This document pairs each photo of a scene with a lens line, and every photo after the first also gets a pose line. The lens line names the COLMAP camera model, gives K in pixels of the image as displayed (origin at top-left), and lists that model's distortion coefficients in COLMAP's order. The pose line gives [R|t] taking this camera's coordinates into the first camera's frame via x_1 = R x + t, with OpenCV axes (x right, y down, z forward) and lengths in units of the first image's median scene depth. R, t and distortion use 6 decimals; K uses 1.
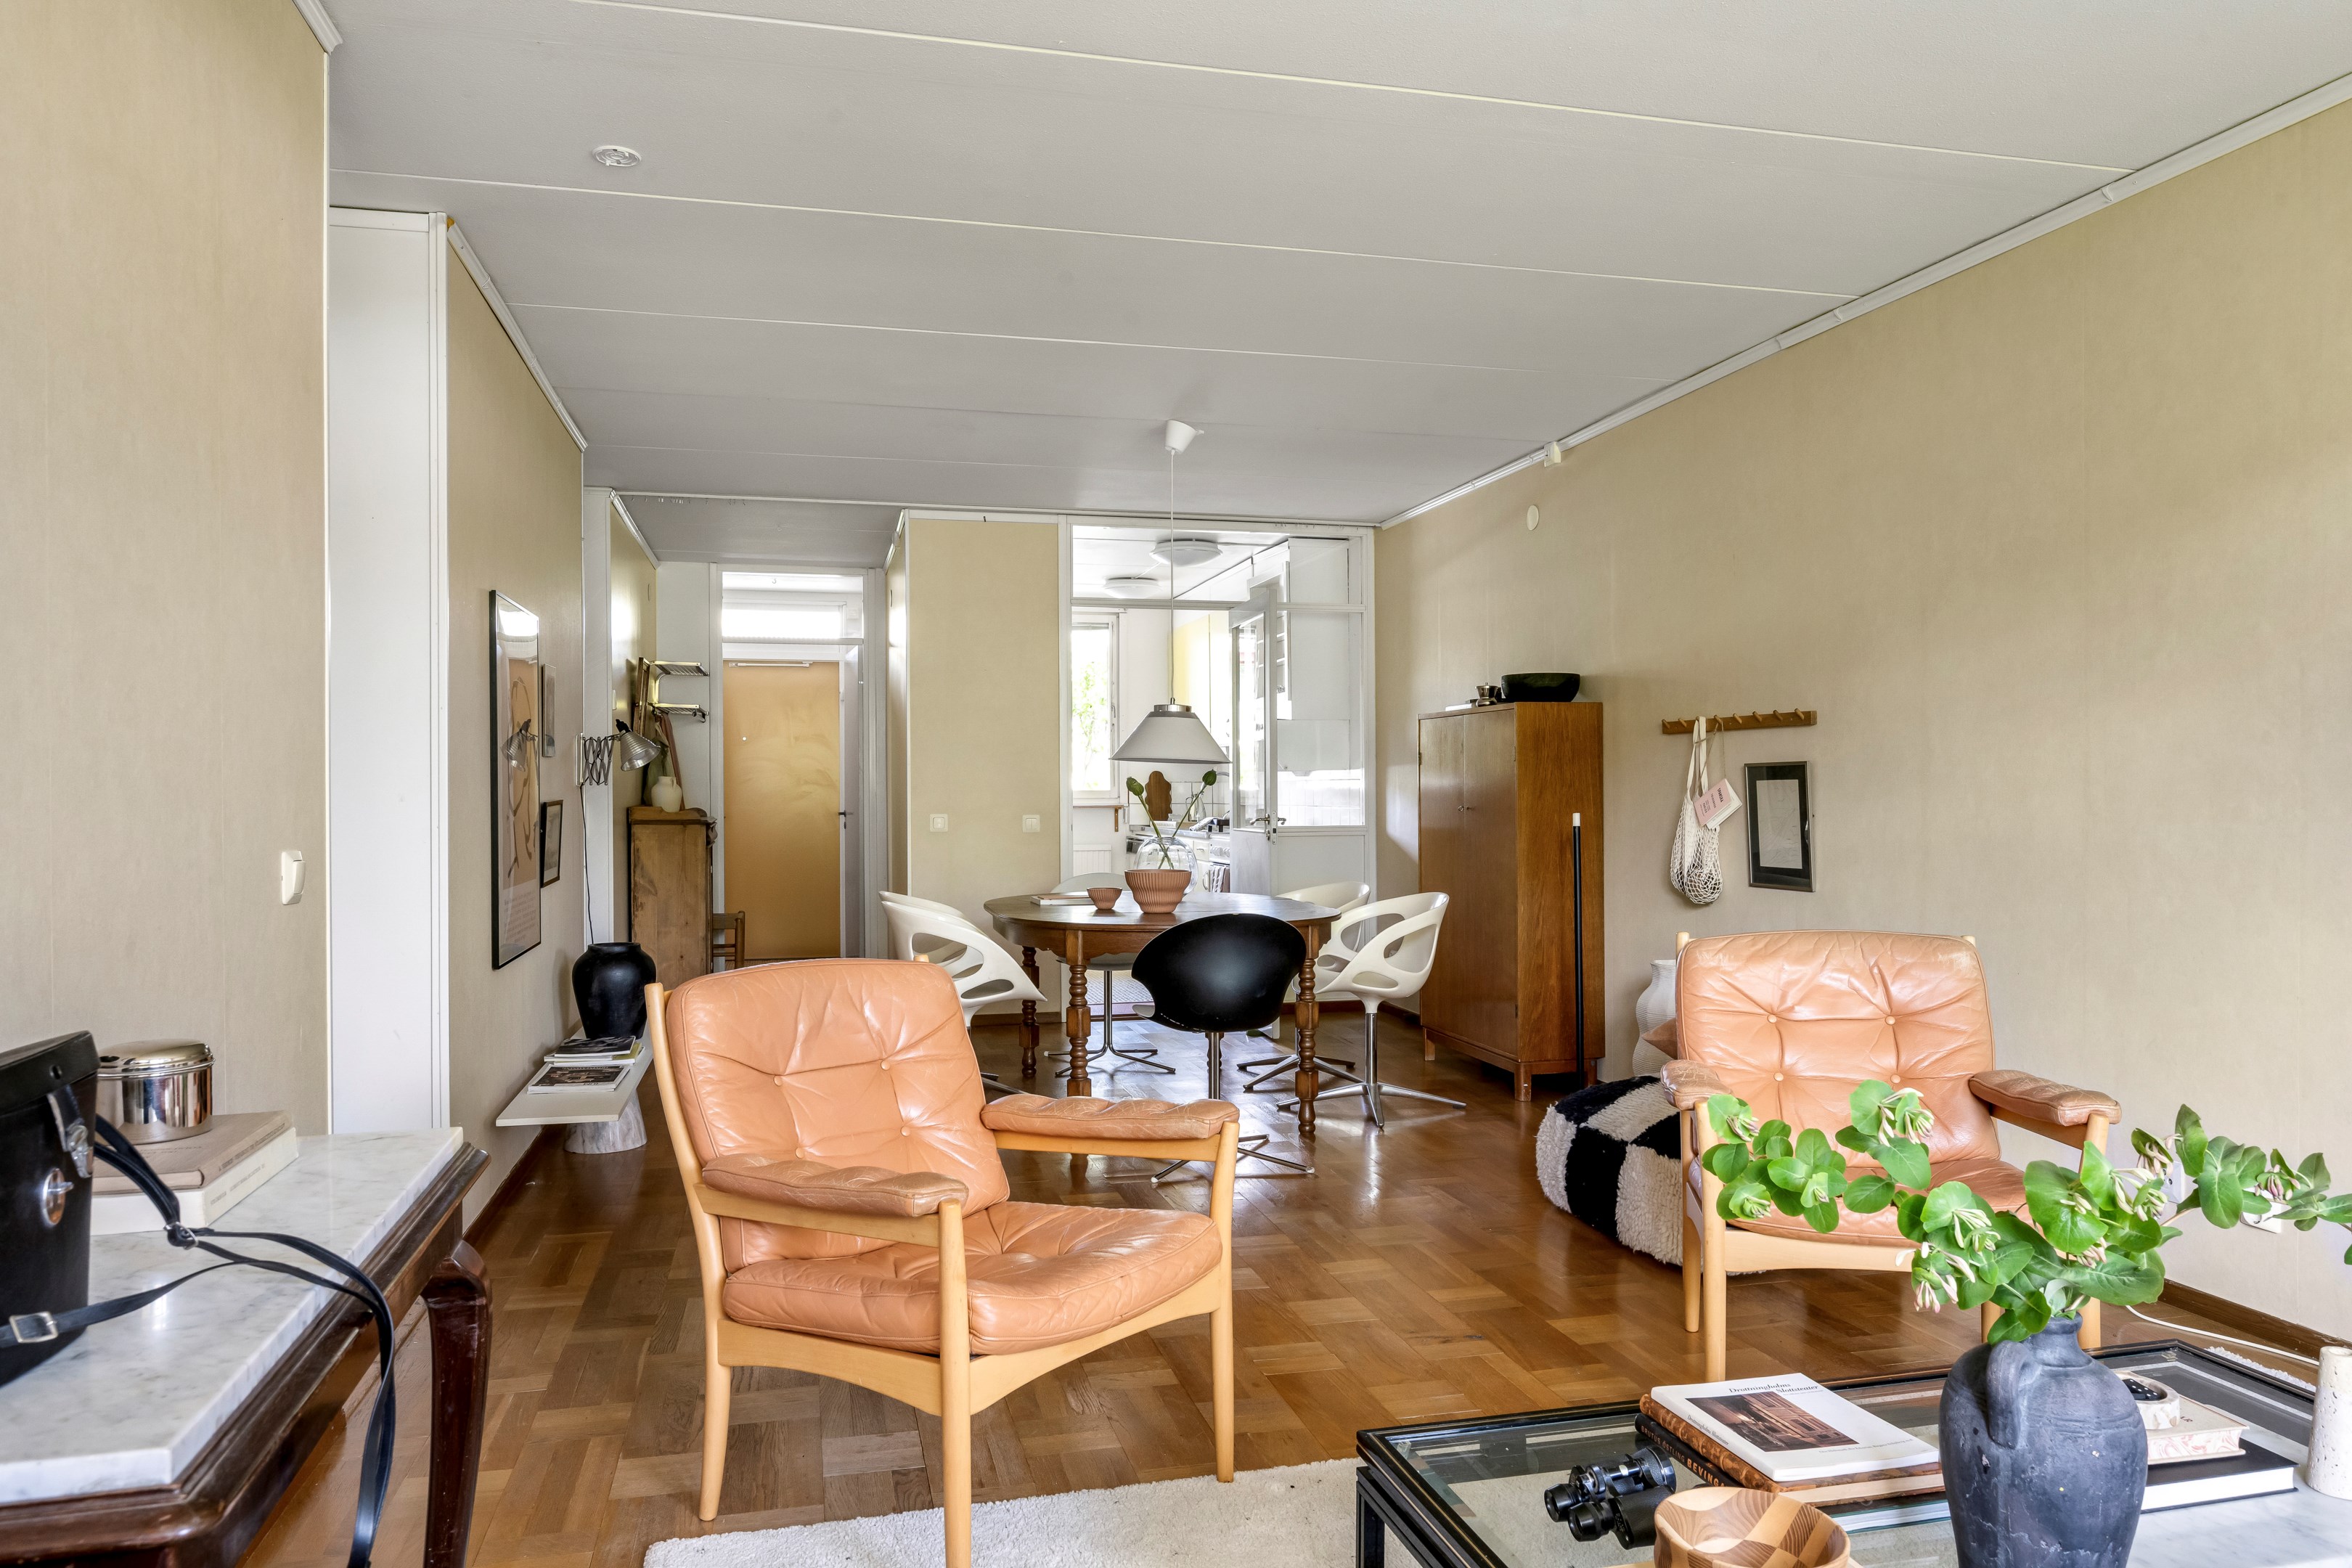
lens RADIAL K [[1550.8, 0, 1176.0], [0, 1550.8, 784.0], [0, 0, 1]] dist [0.053012, 0.000340]
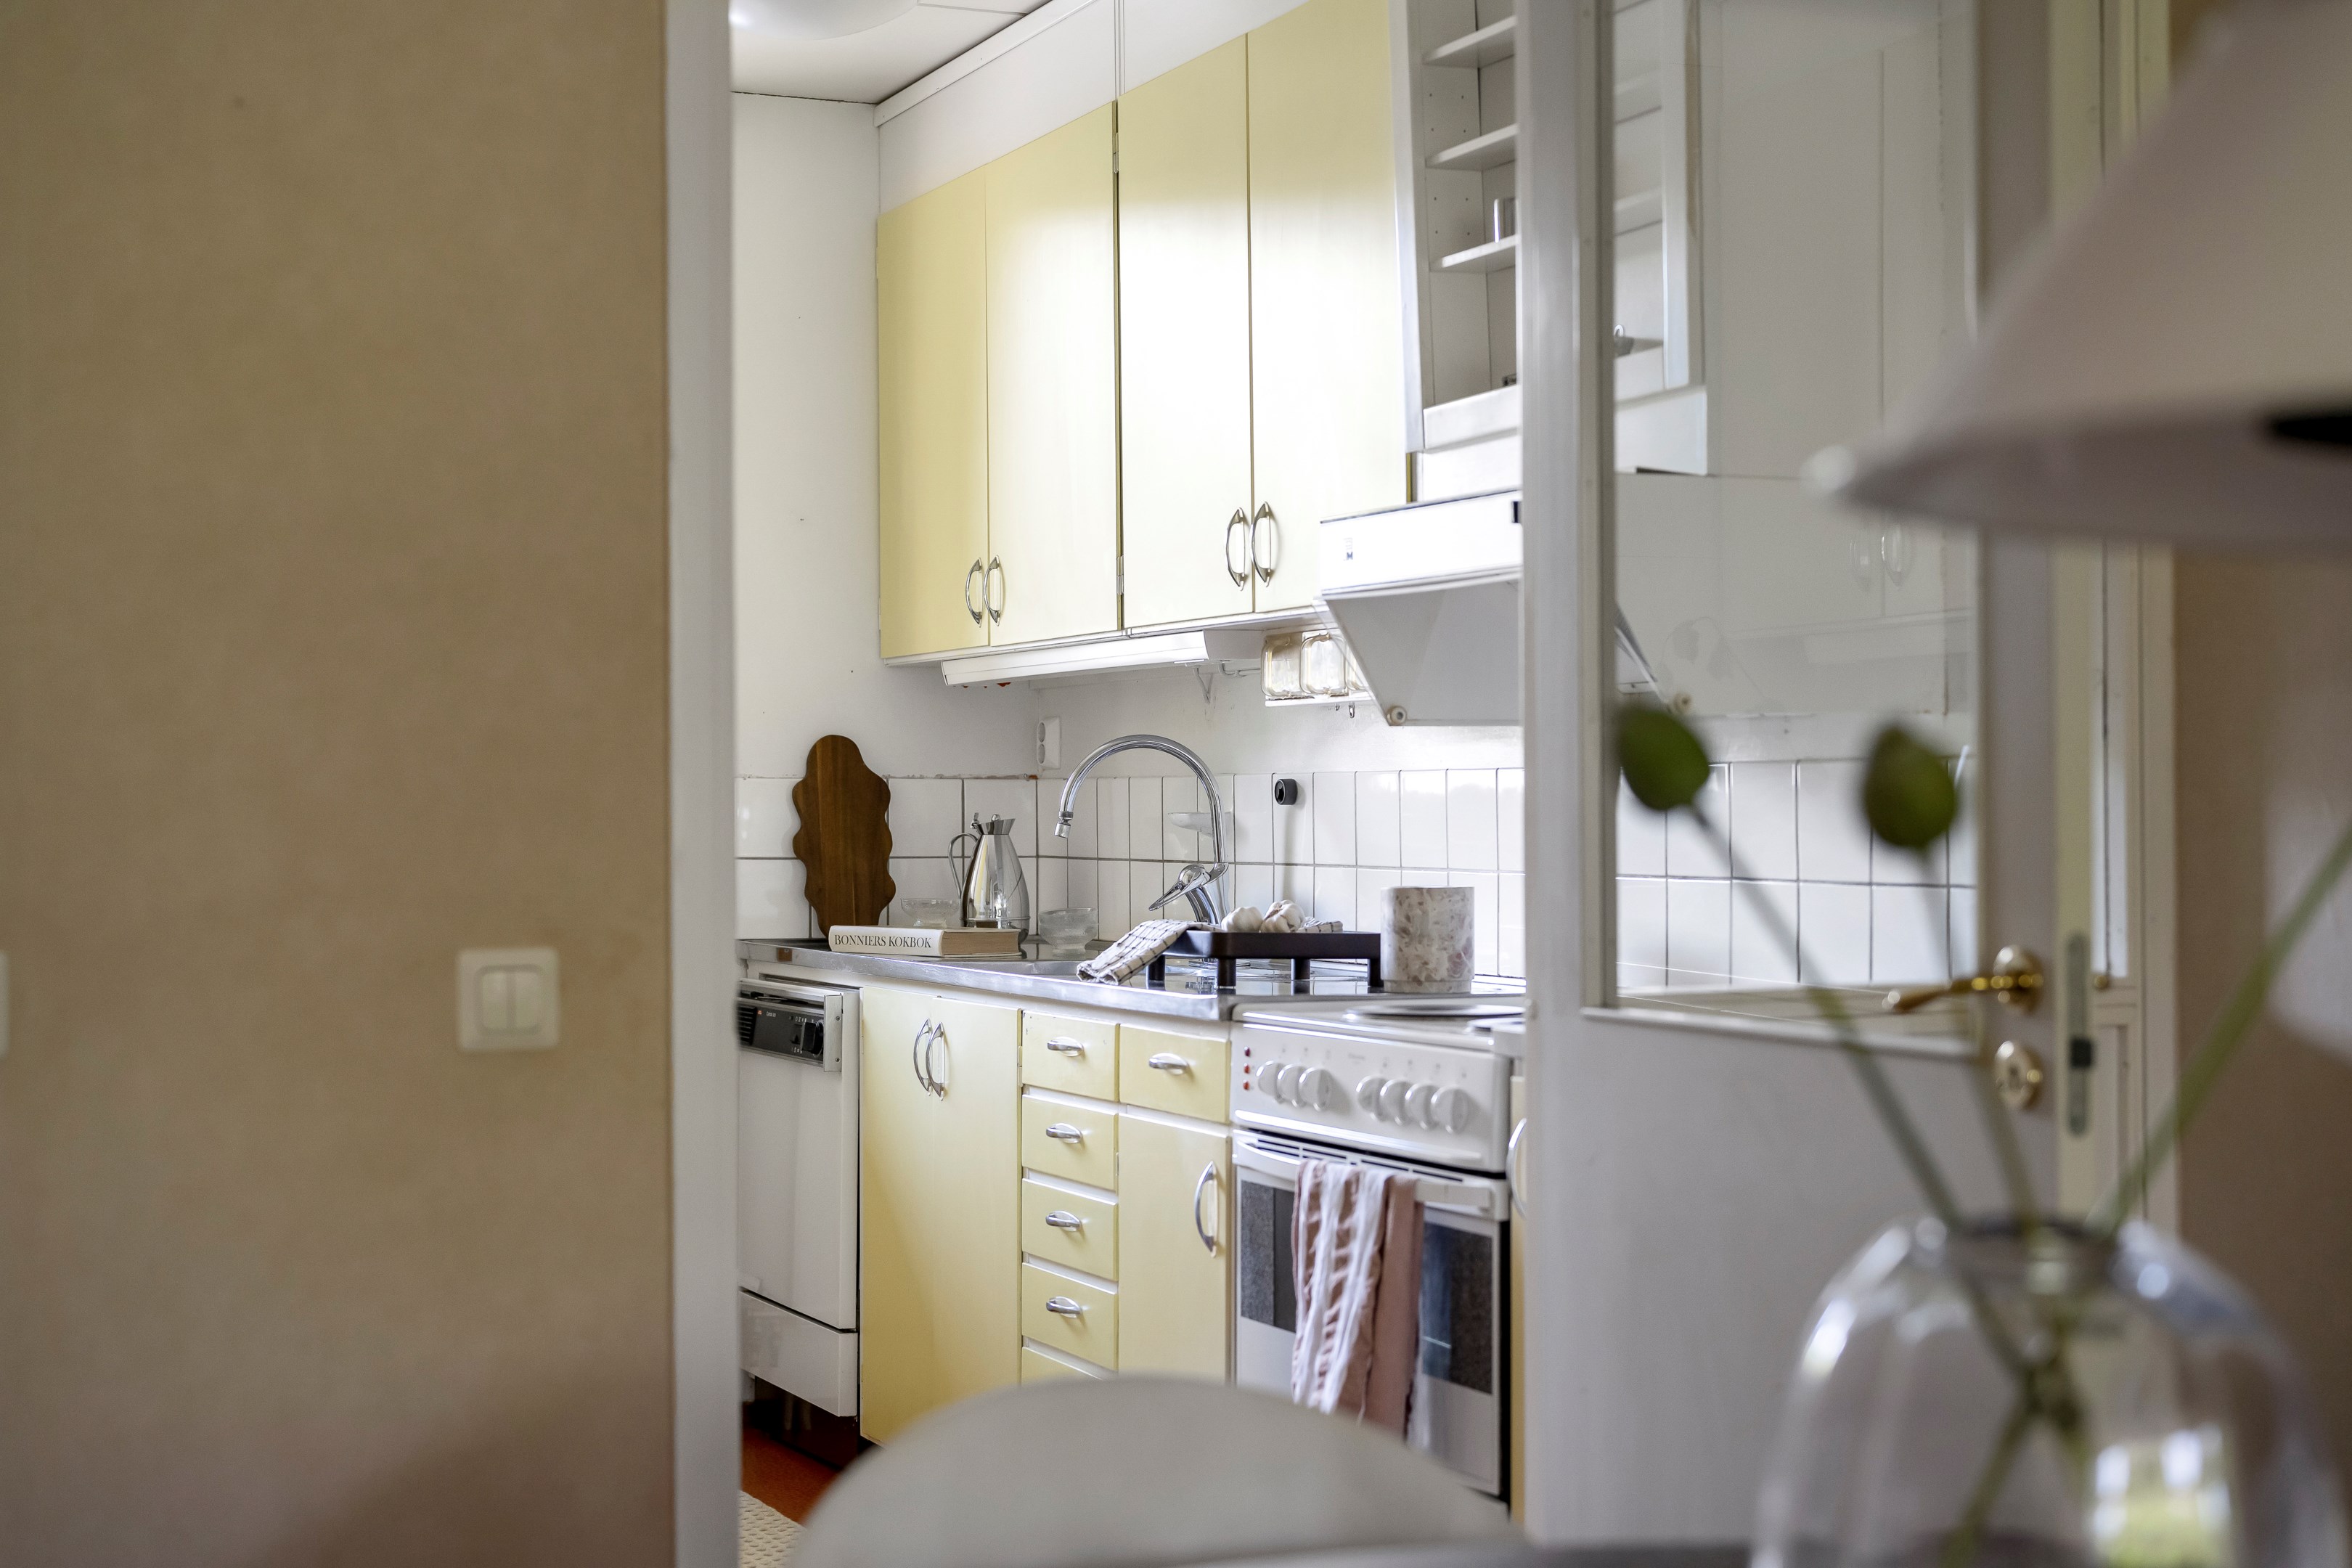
lens RADIAL K [[3466.8, 0, 1176.0], [0, 3466.8, 784.0], [0, 0, 1]] dist [0.026403, -0.022666]
pose [[0.983614, 0.001485, 0.180282, -0.104363], [-0.000914, 0.999994, -0.003254, 0.002929], [-0.180286, 0.003036, 0.983610, 0.684850]]
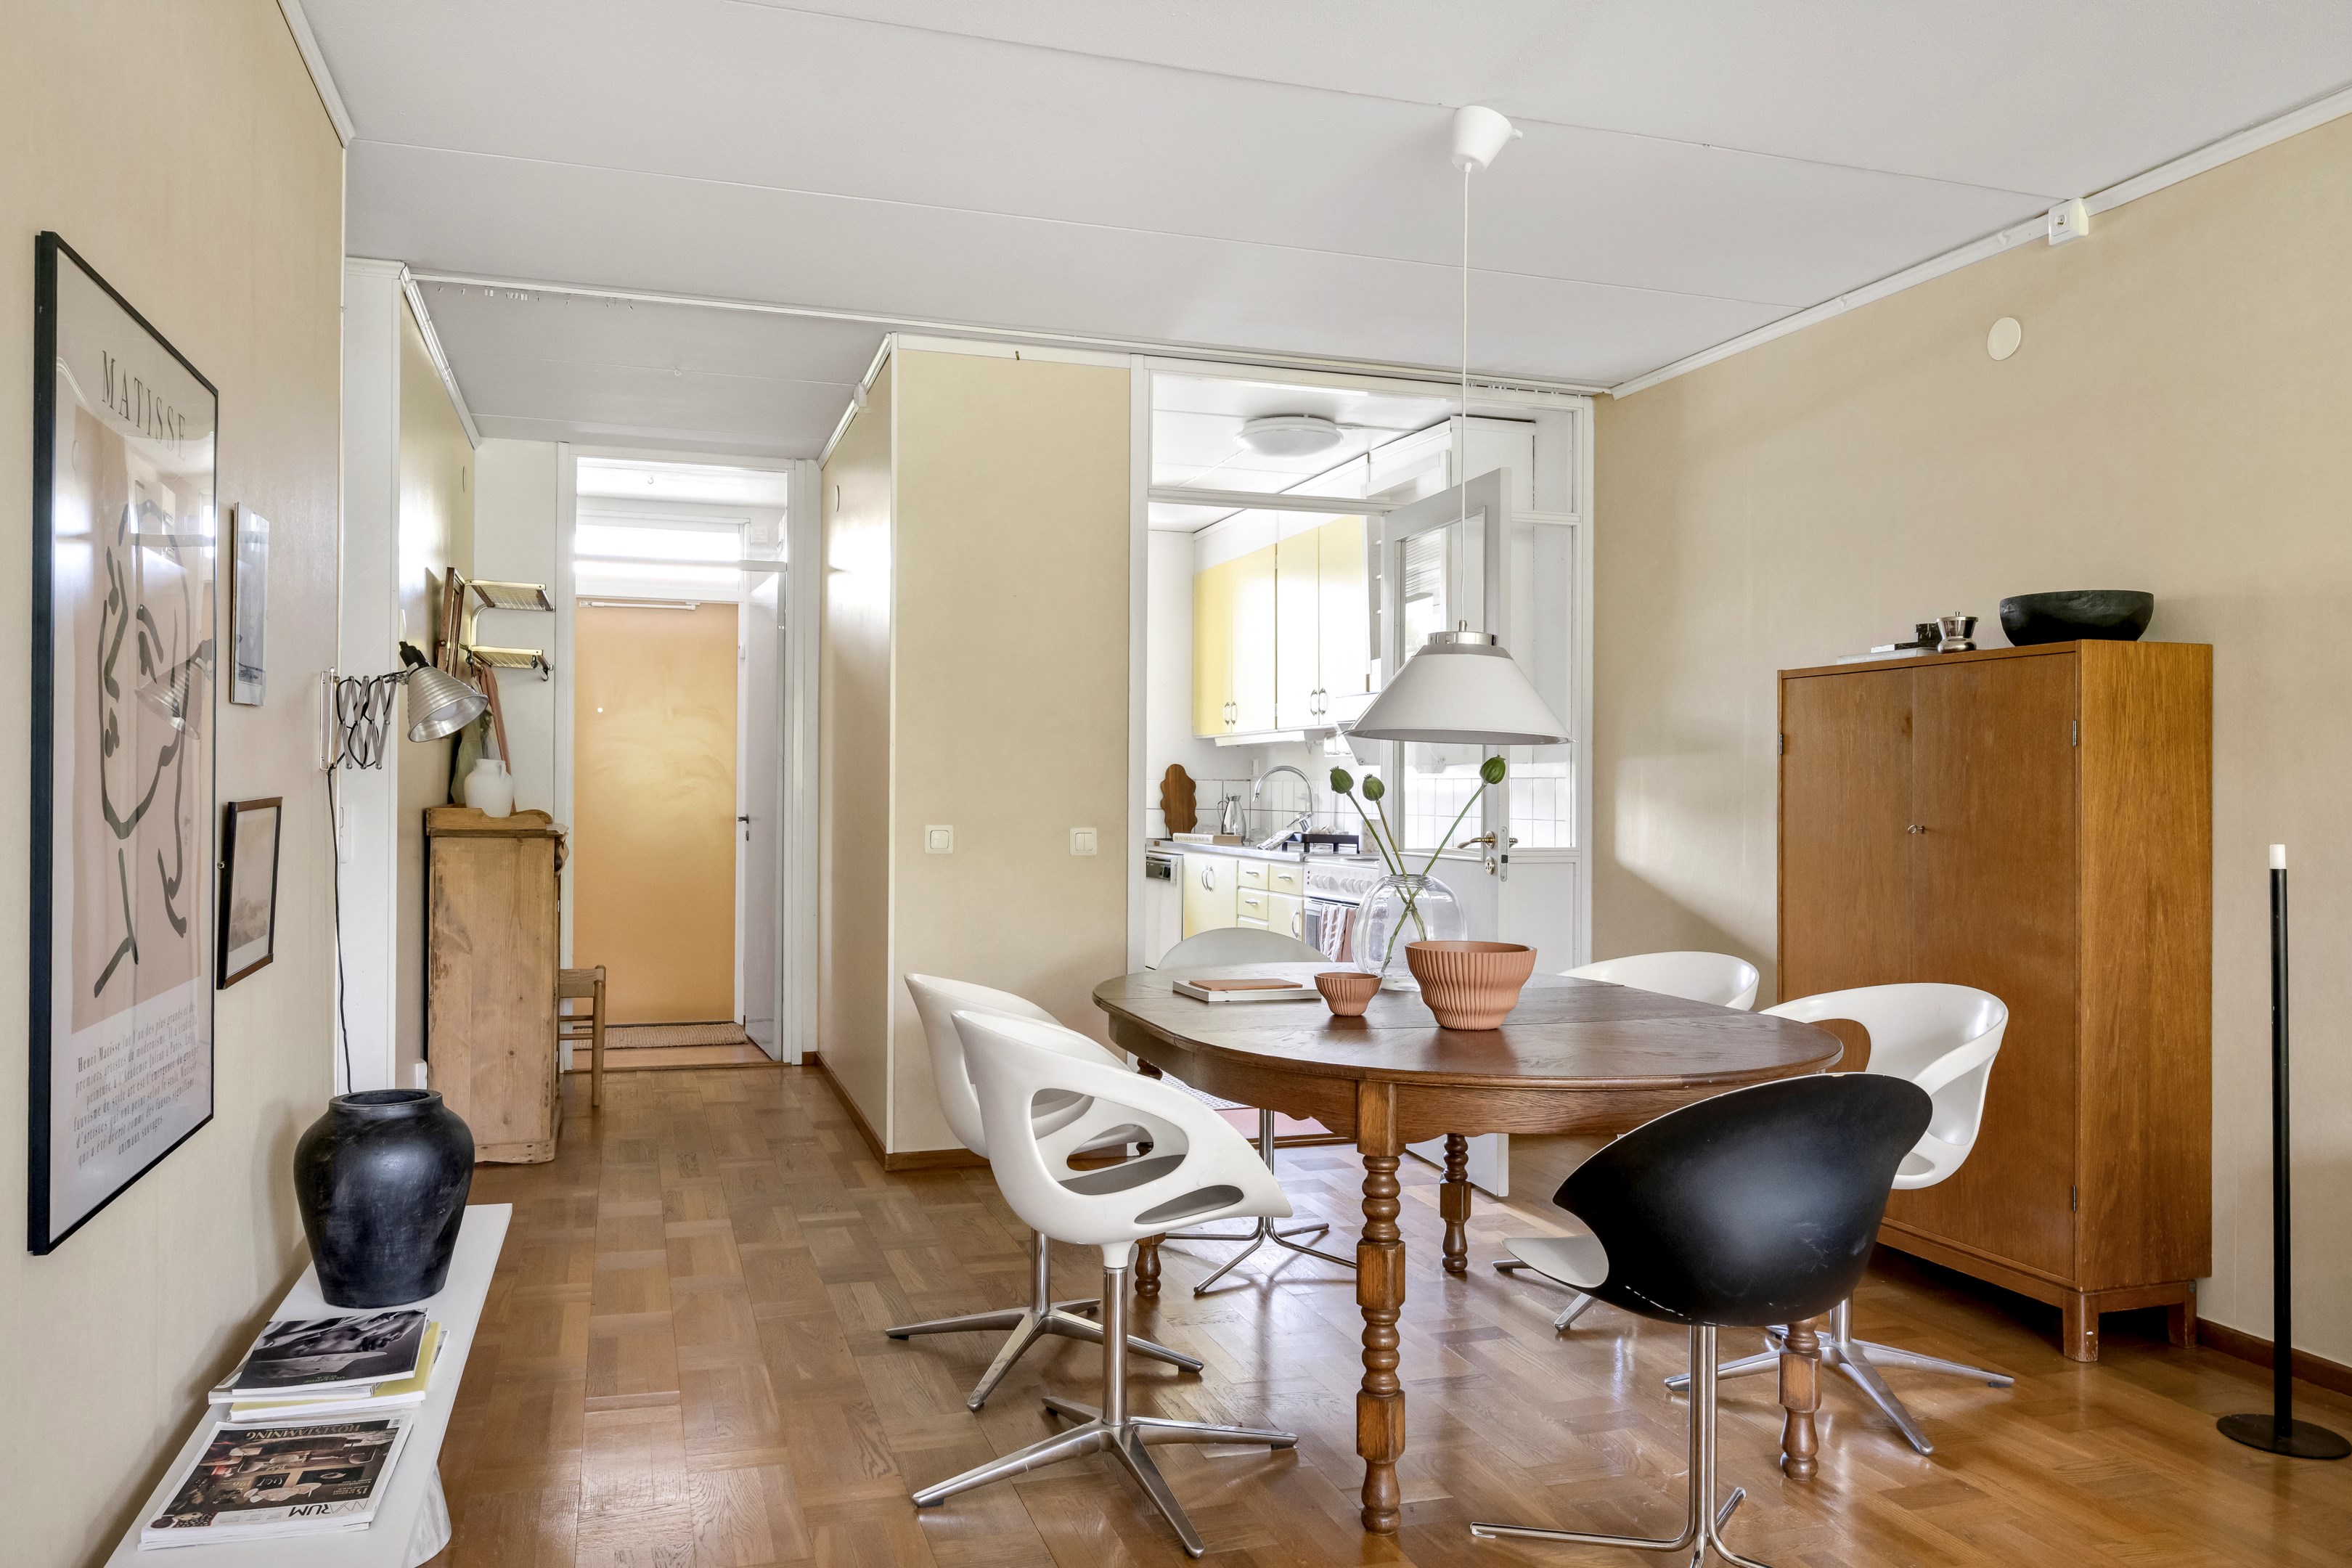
lens RADIAL K [[1661.7, 0, 1176.0], [0, 1661.7, 784.0], [0, 0, 1]] dist [0.015497, 0.003454]
pose [[0.996562, 0.012200, 0.081952, -0.128610], [-0.012142, 0.999926, -0.001194, 0.002921], [-0.081961, 0.000195, 0.996636, 0.374740]]
